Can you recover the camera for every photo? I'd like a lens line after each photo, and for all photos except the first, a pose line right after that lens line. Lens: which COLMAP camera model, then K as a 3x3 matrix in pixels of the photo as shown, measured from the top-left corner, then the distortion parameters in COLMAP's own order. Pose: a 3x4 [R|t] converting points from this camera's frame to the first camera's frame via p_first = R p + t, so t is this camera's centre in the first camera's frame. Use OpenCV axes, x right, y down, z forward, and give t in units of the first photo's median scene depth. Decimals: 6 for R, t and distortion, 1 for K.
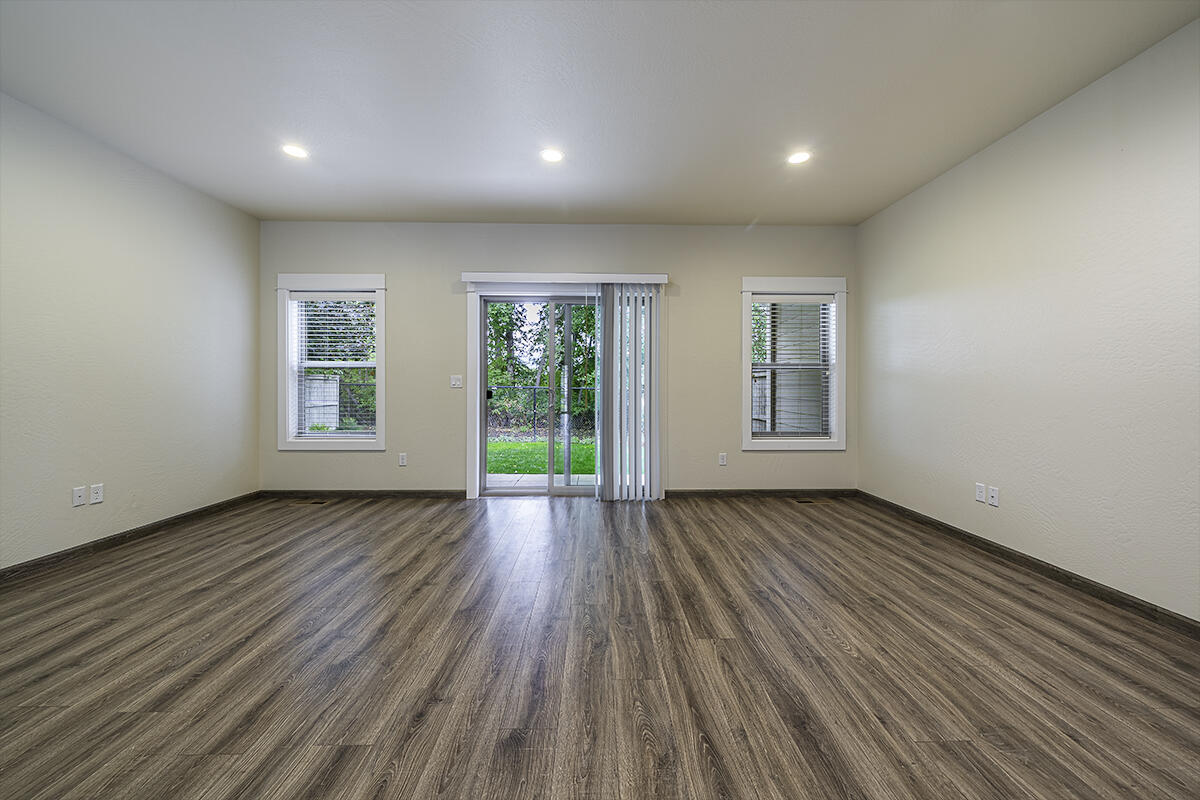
lens RADIAL K [[452.6, 0, 597.4], [0, 452.6, 398.2], [0, 0, 1]] dist [-0.001643, -0.000496]
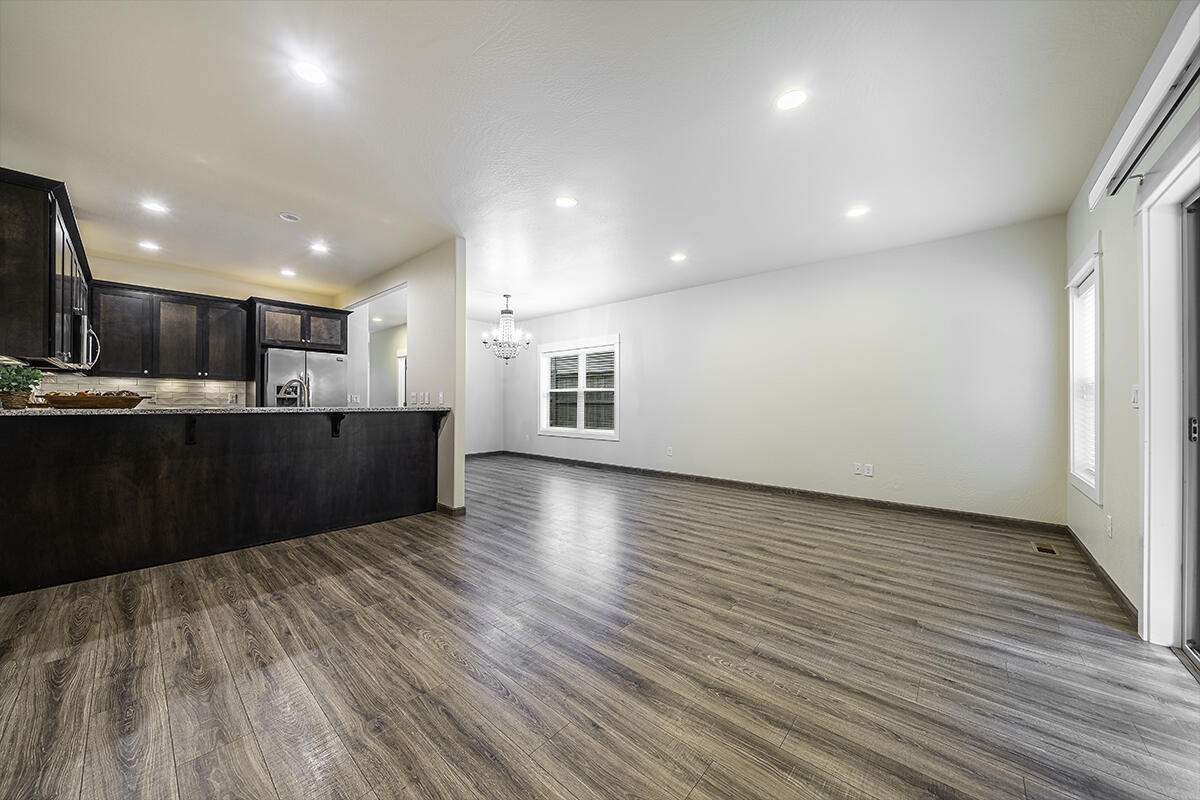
lens RADIAL K [[423.4, 0, 602.0], [0, 423.4, 401.4], [0, 0, 1]] dist [-0.001144, -0.000519]
pose [[-0.671060, -0.006670, -0.741373, 0.693132], [-0.024640, 0.999608, 0.013309, -0.035914], [0.740993, 0.027199, -0.670962, 1.337989]]
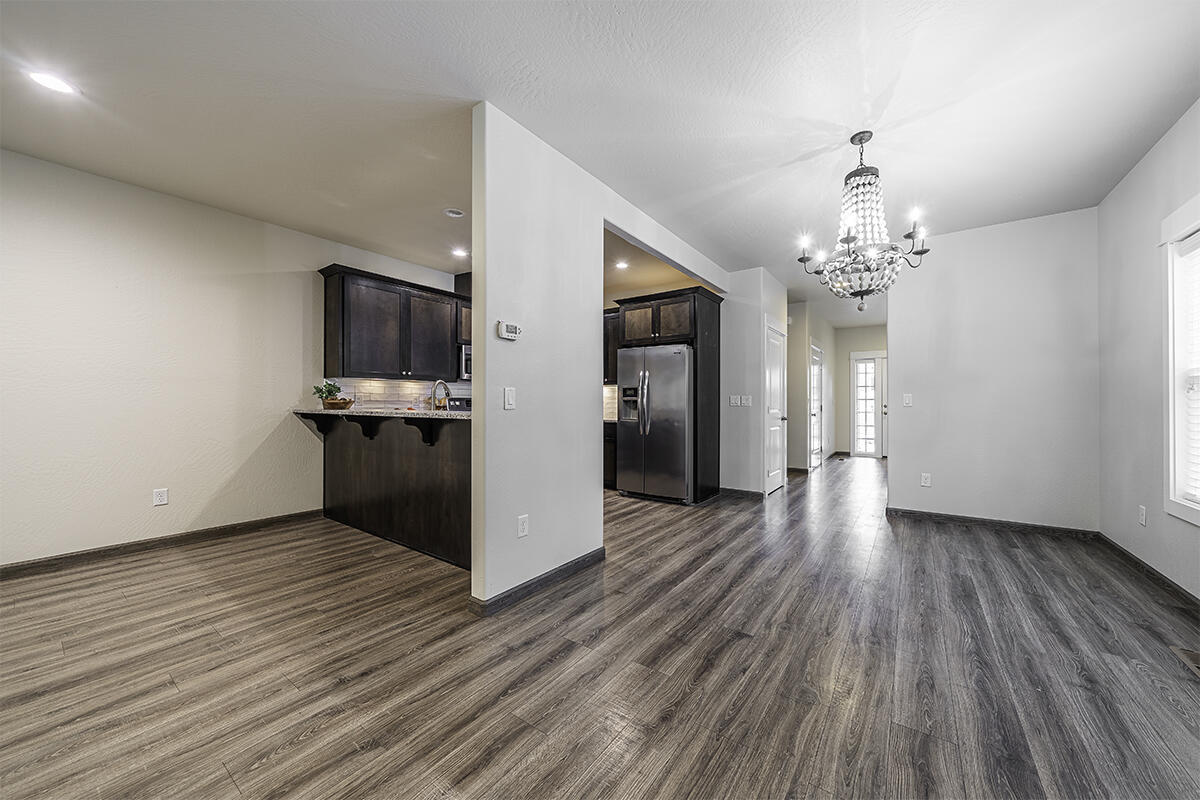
lens RADIAL K [[423.4, 0, 604.2], [0, 423.4, 405.5], [0, 0, 1]] dist [-0.001144, -0.000519]
pose [[-0.802760, -0.006748, 0.596264, -0.706441], [0.011825, 0.999559, 0.027233, -0.020297], [-0.596185, 0.028912, -0.802327, 0.501704]]
